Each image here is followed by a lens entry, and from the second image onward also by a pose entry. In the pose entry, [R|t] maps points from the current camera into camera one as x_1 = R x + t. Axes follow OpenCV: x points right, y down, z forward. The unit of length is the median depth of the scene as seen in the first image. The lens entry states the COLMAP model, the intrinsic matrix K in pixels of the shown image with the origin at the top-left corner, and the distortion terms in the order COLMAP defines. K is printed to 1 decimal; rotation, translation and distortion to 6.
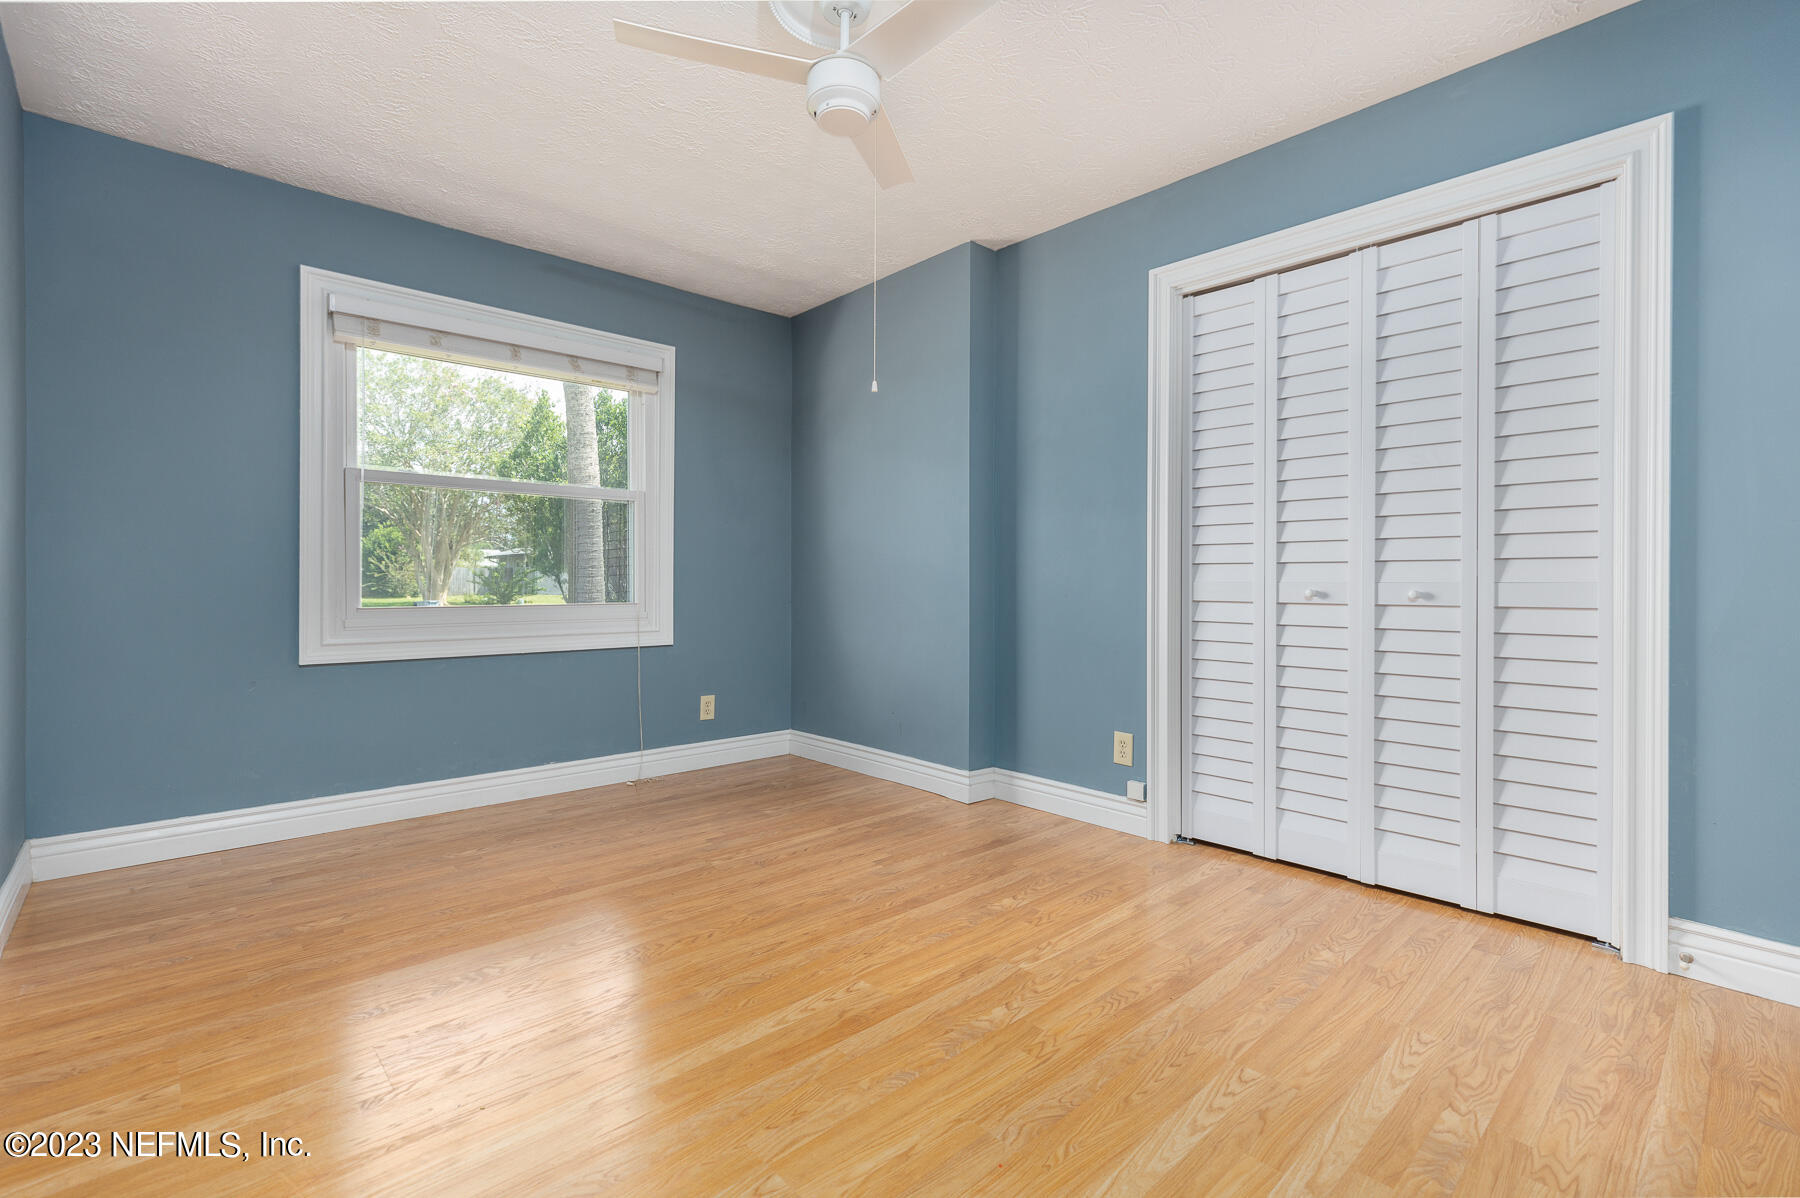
lens RADIAL K [[820.4, 0, 899.7], [0, 820.4, 581.1], [0, 0, 1]] dist [-0.001068, -0.000057]
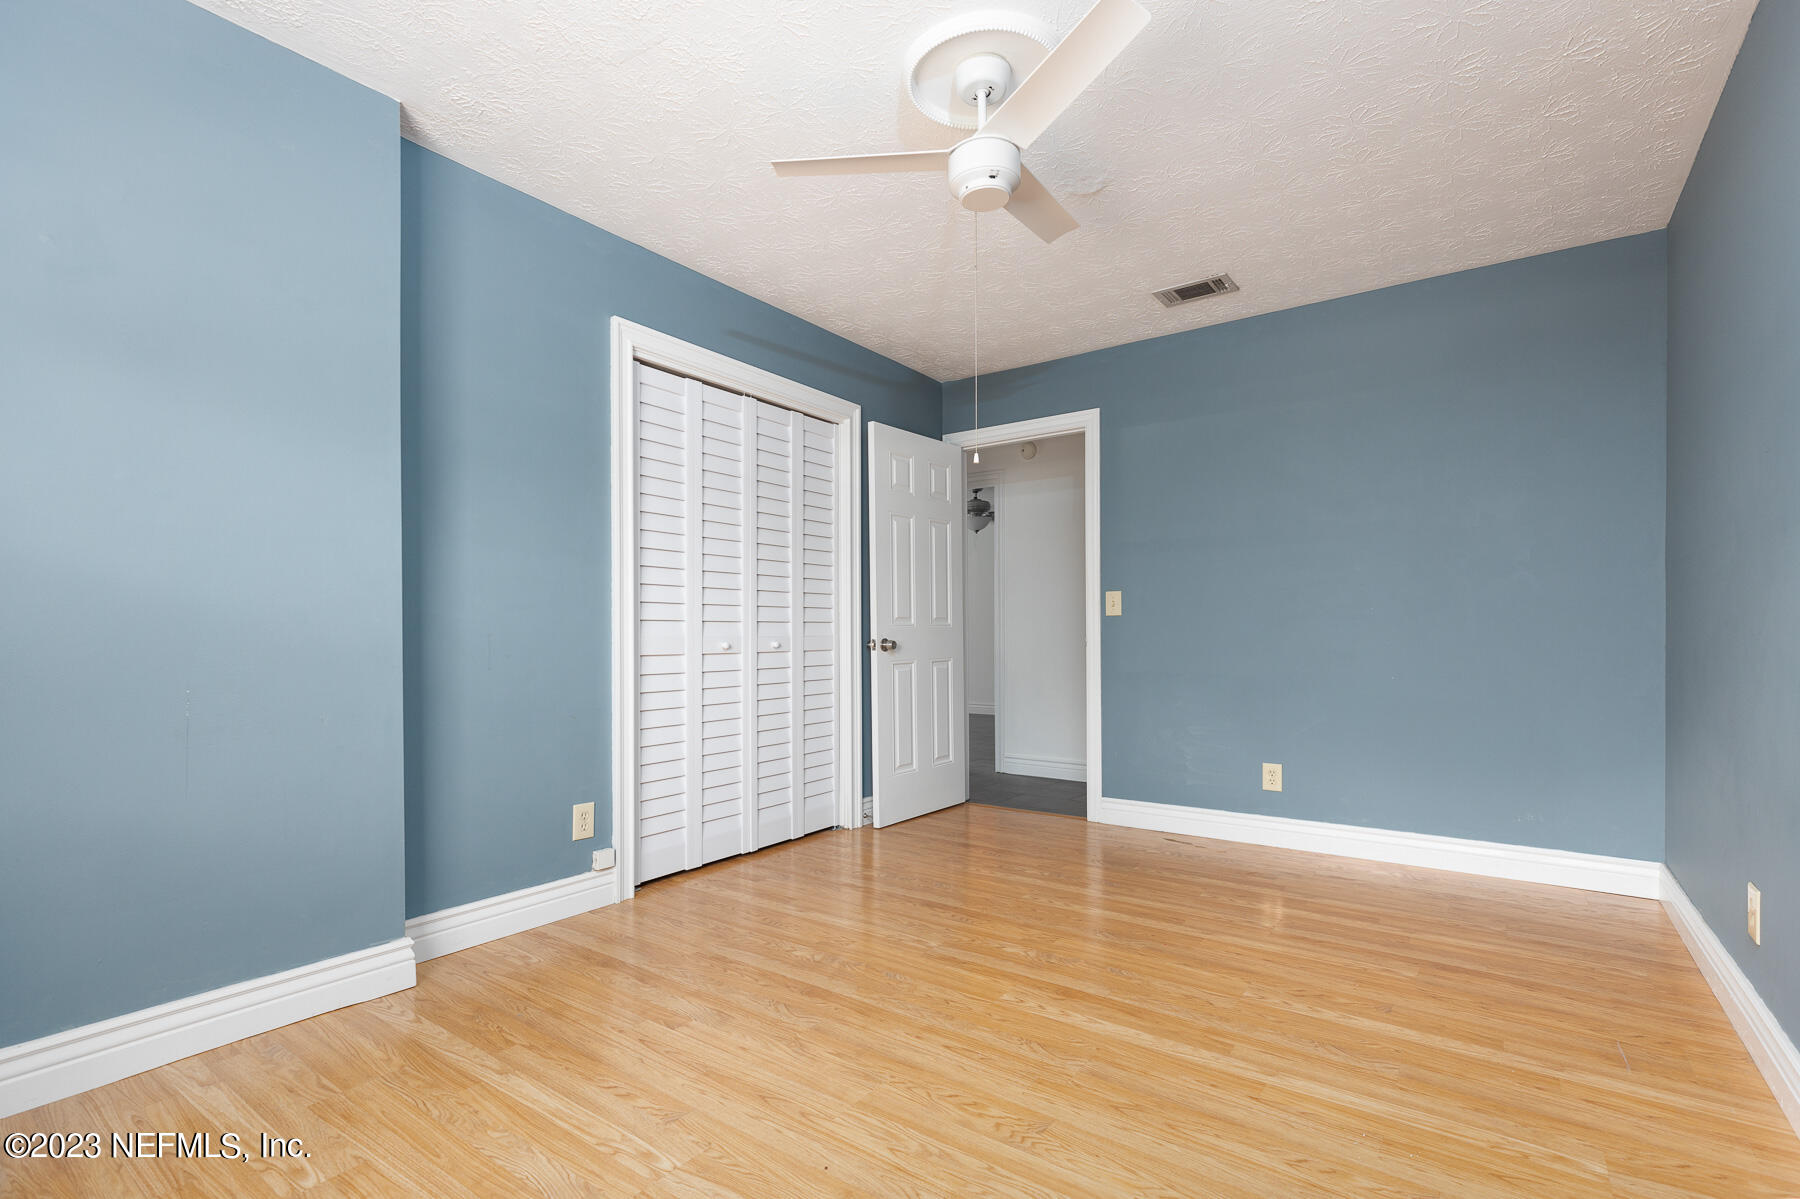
lens RADIAL K [[809.3, 0, 893.9], [0, 809.3, 630.5], [0, 0, 1]] dist [0.002929, 0.000213]
pose [[-0.190973, 0.001354, 0.981594, -0.833535], [0.002625, 0.999996, -0.000869, -0.006394], [-0.981592, 0.002411, -0.190975, 1.028931]]
